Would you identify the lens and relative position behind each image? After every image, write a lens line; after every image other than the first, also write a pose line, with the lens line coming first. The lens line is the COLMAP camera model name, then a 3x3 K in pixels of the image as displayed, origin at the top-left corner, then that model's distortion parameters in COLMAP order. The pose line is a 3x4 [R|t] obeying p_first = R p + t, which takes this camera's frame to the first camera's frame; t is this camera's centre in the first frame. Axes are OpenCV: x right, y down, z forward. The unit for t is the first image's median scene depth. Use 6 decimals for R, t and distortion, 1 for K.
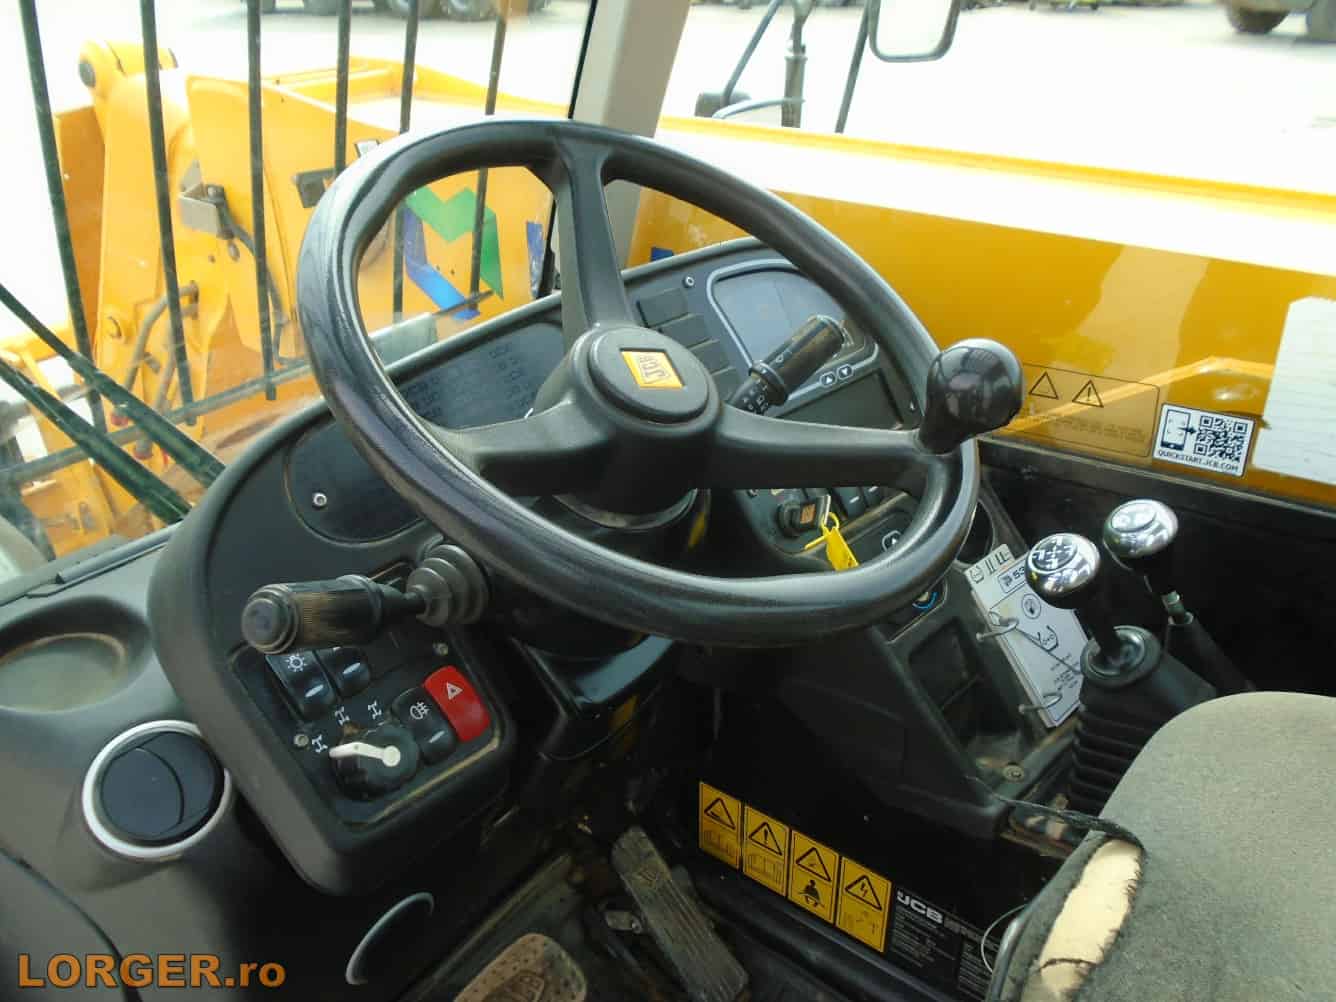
lens RADIAL K [[1037.5, 0, 663.6], [0, 1037.5, 502.0], [0, 0, 1]] dist [-0.002447, 0.000695]
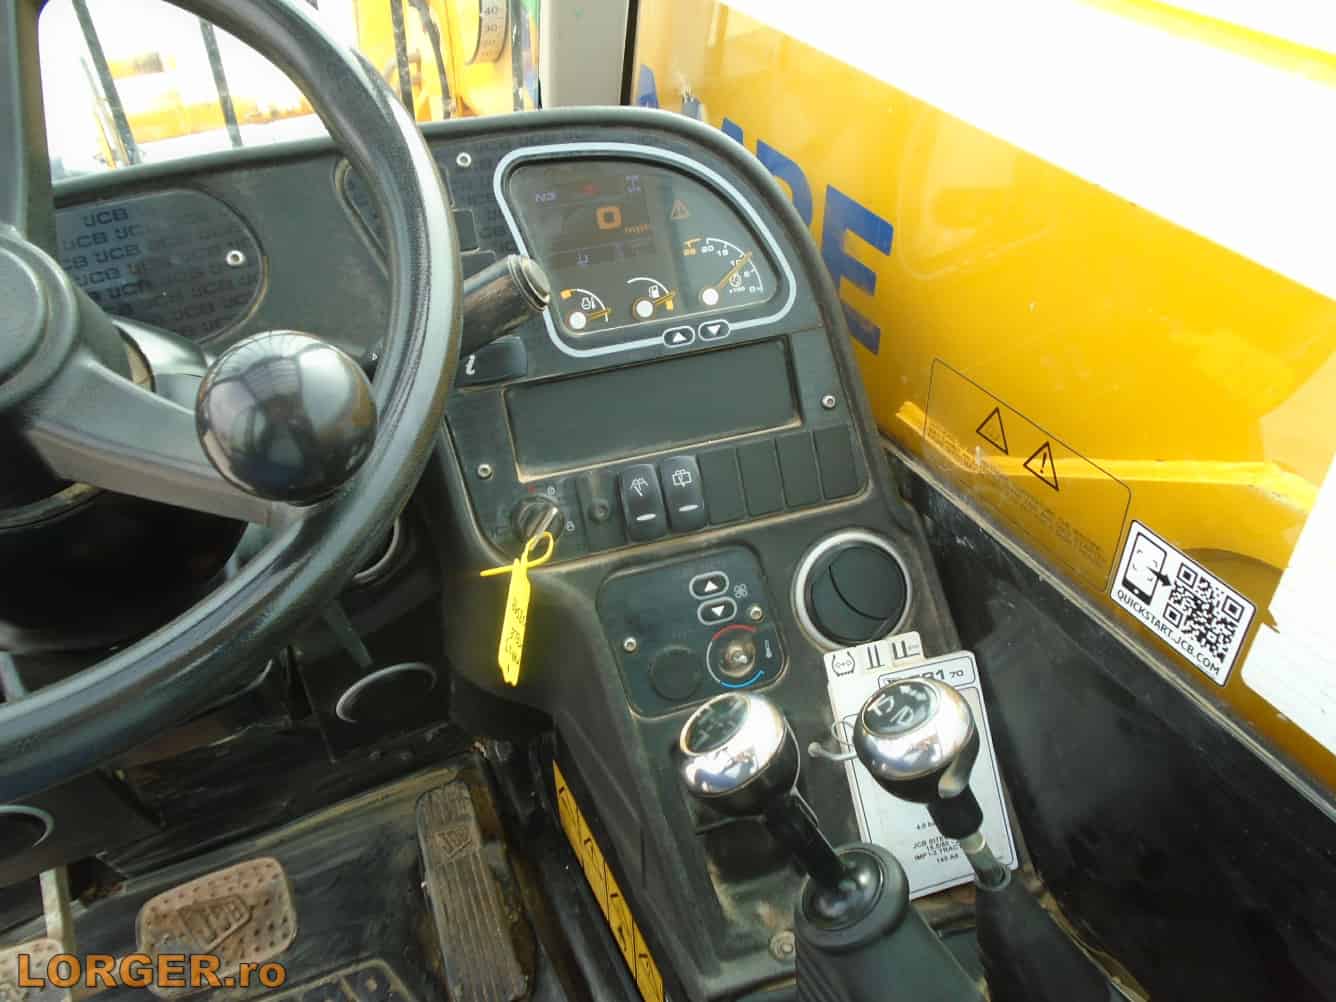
lens RADIAL K [[1037.5, 0, 670.5], [0, 1037.5, 503.1], [0, 0, 1]] dist [-0.002447, 0.000695]
pose [[0.893411, 0.287786, -0.344957, 0.443453], [-0.220500, 0.949924, 0.221413, -0.172135], [0.391403, -0.121750, 0.912130, 0.374280]]
